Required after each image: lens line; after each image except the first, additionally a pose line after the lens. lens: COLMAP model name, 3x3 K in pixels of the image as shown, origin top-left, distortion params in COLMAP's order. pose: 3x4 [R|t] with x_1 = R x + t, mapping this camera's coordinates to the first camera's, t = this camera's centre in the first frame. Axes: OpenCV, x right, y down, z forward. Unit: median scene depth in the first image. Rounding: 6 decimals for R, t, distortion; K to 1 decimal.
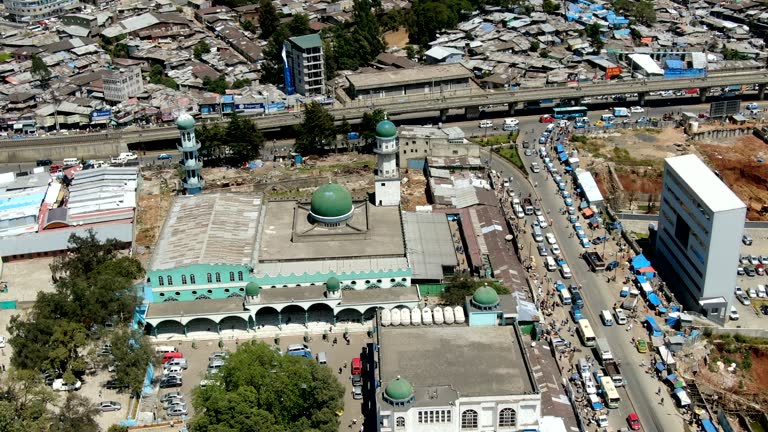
lens RADIAL K [[944.0, 0, 384.0], [0, 944.0, 216.0], [0, 0, 1]] dist [0.145219, -0.555303]
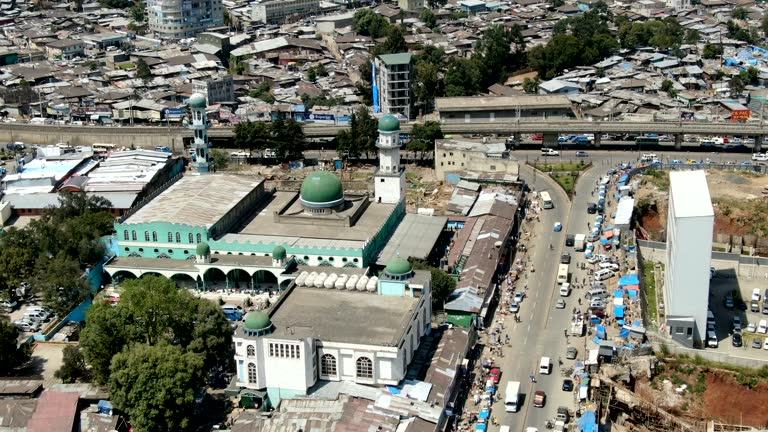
lens RADIAL K [[1124.4, 0, 384.0], [0, 1124.4, 216.0], [0, 0, 1]] dist [0.376847, -2.177072]
pose [[0.963200, 0.091041, -0.252897, 0.300521], [-0.116900, 0.989134, -0.089153, 0.107698], [0.242032, 0.115436, 0.963377, -0.117726]]
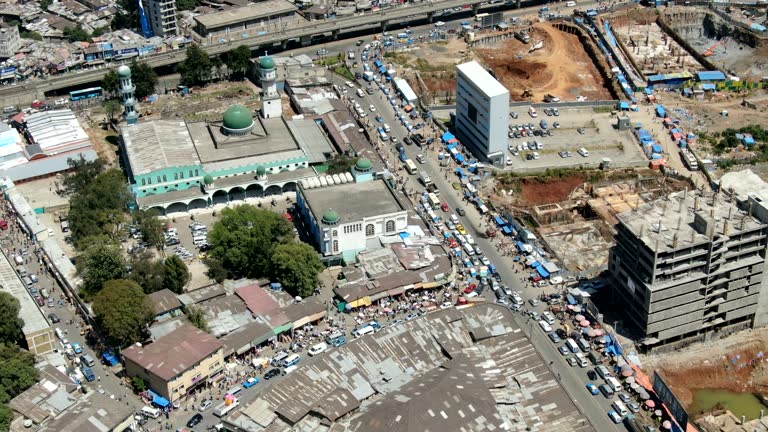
lens RADIAL K [[1124.4, 0, 384.0], [0, 1124.4, 216.0], [0, 0, 1]] dist [0.376847, -2.177072]
pose [[0.966812, -0.126811, 0.221795, -0.233279], [0.111022, 0.990403, 0.082315, 0.014035], [-0.230105, -0.054959, 0.971613, -0.697508]]
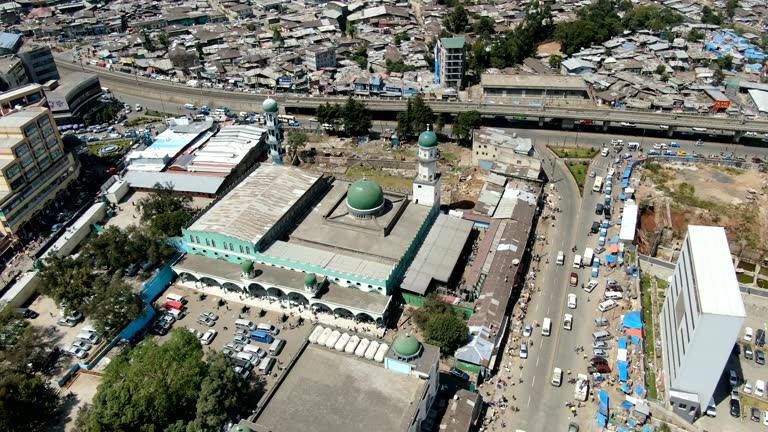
lens RADIAL K [[571.5, 0, 384.0], [0, 571.5, 216.0], [0, 0, 1]] dist [-0.022698, 0.004272]
pose [[0.915707, 0.222828, -0.334408, 0.197090], [-0.171929, 0.969412, 0.175161, -0.112160], [0.363210, -0.102901, 0.926007, 0.353469]]
